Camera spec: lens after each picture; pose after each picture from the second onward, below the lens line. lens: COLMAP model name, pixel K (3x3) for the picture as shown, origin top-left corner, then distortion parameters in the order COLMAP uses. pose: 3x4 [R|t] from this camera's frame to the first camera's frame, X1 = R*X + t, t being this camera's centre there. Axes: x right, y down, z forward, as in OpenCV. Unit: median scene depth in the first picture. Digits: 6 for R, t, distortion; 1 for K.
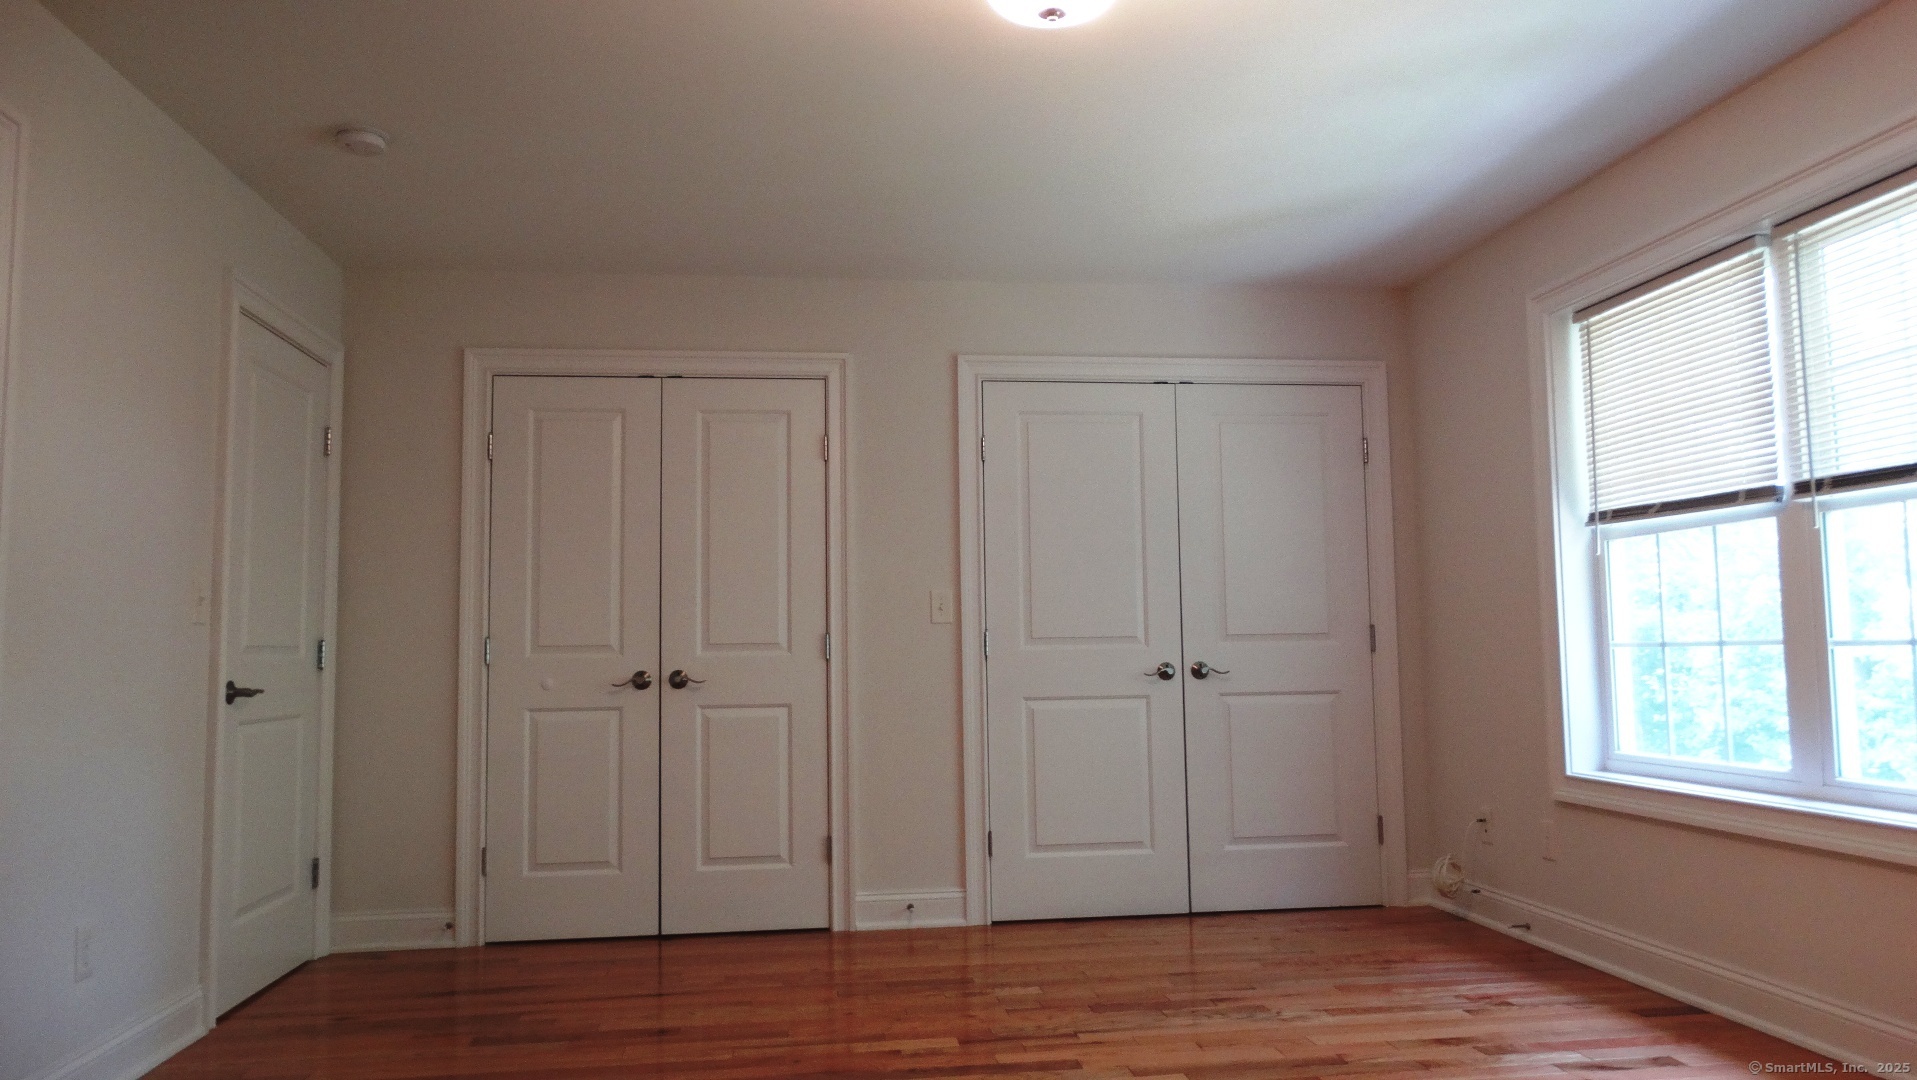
lens RADIAL K [[1405.3, 0, 958.5], [0, 1405.3, 540.0], [0, 0, 1]] dist [-0.001500, -0.000596]
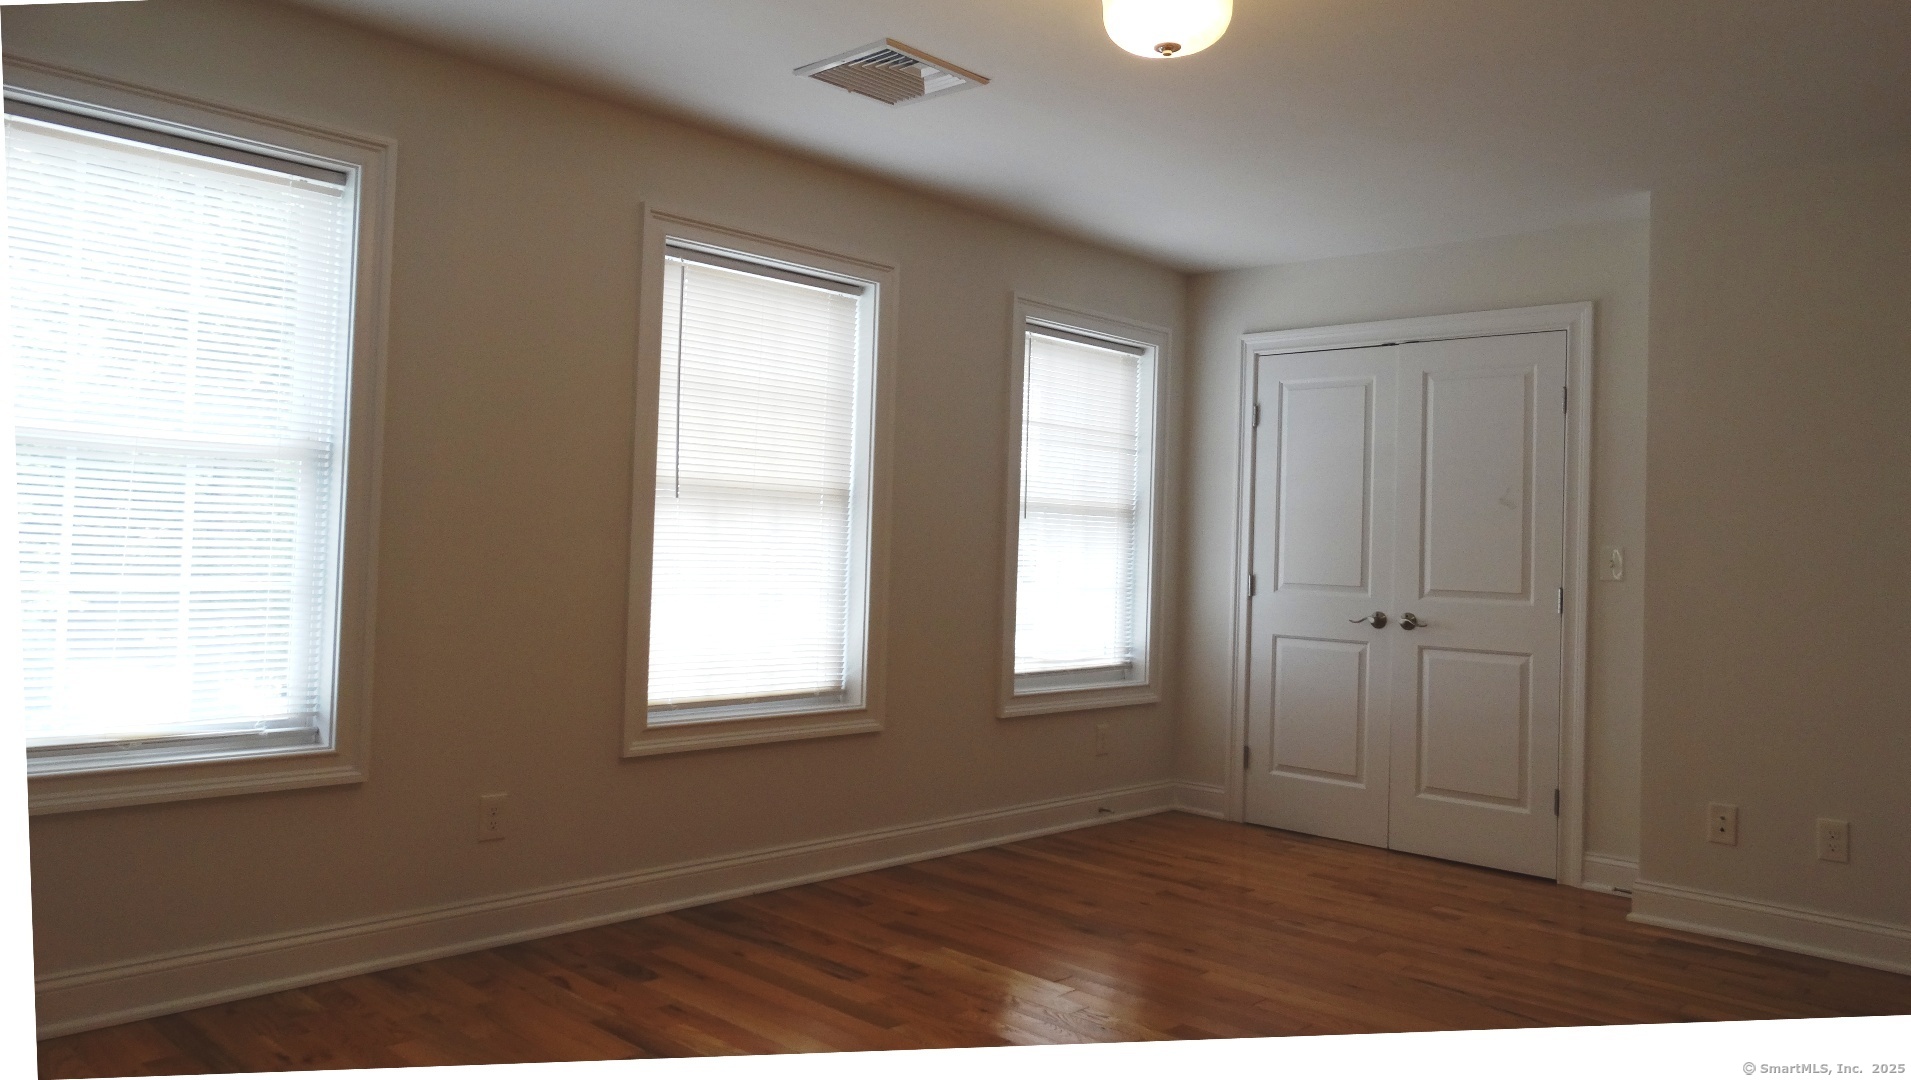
lens RADIAL K [[1356.2, 0, 955.5], [0, 1356.2, 540.0], [0, 0, 1]] dist [-0.003826, -0.000915]
pose [[0.625481, 0.028475, -0.779720, 0.741182], [-0.003019, 0.999415, 0.034076, 0.000073], [0.780234, -0.018960, 0.625201, 0.118981]]
